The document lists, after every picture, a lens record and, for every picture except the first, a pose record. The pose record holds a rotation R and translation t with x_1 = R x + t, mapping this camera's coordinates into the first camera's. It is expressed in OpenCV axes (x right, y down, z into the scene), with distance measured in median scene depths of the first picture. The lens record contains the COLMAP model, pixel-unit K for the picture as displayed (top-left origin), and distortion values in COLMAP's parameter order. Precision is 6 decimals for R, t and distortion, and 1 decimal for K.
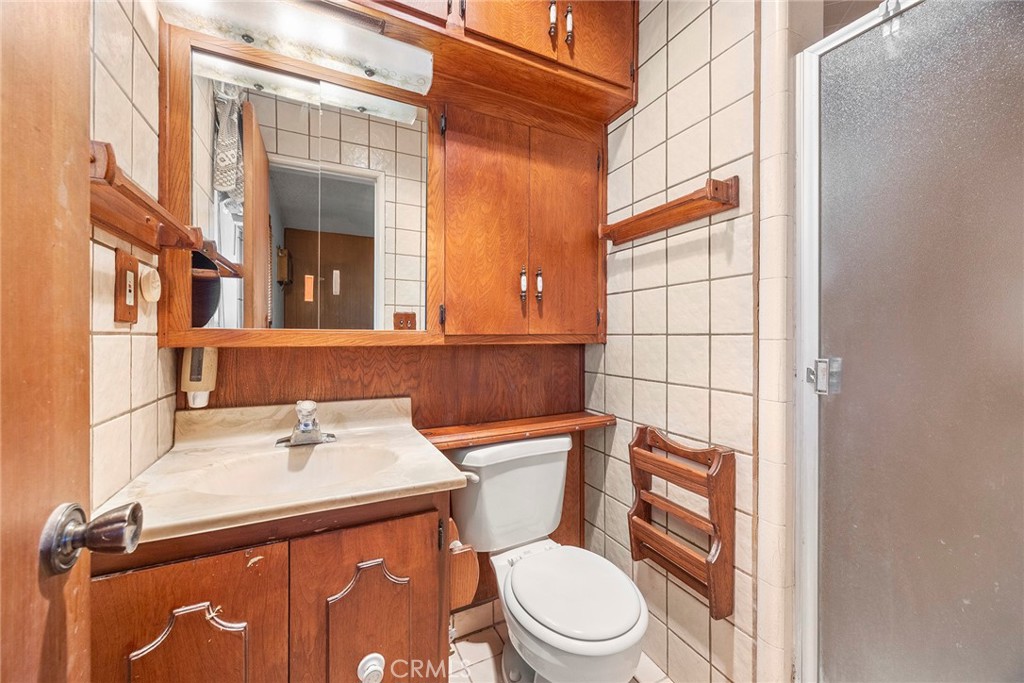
lens RADIAL K [[393.5, 0, 514.2], [0, 393.5, 338.6], [0, 0, 1]] dist [-0.001661, 0.001553]
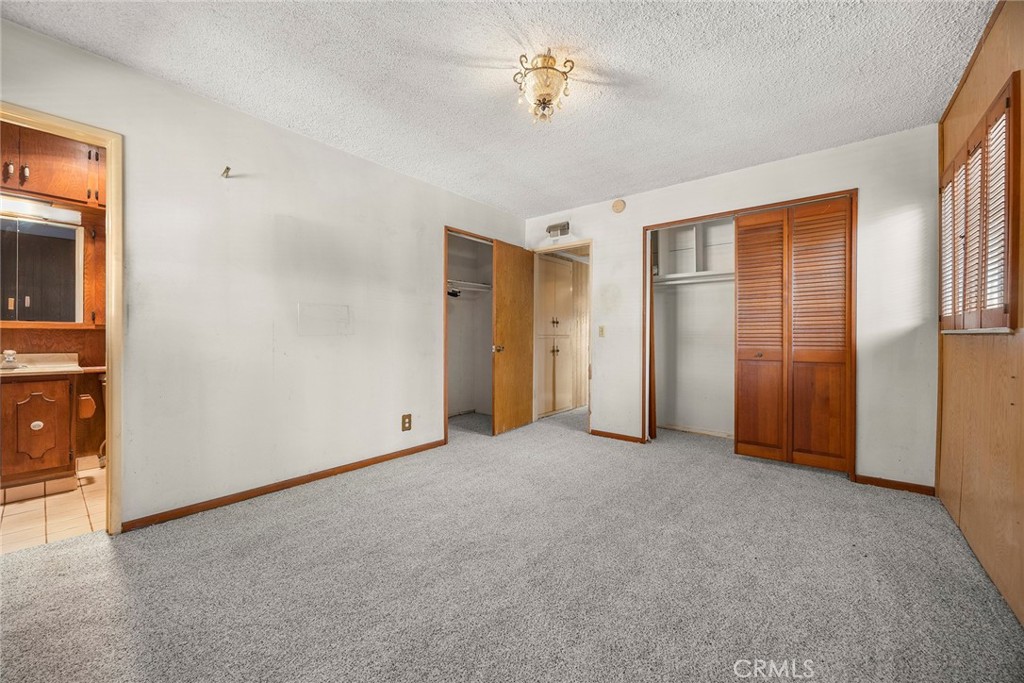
lens RADIAL K [[393.5, 0, 508.9], [0, 393.5, 340.8], [0, 0, 1]] dist [-0.001661, 0.001553]
pose [[0.918531, 0.002758, 0.395340, 1.160305], [-0.006170, 0.999954, 0.007361, 0.053382], [-0.395302, -0.009201, 0.918505, -2.119454]]
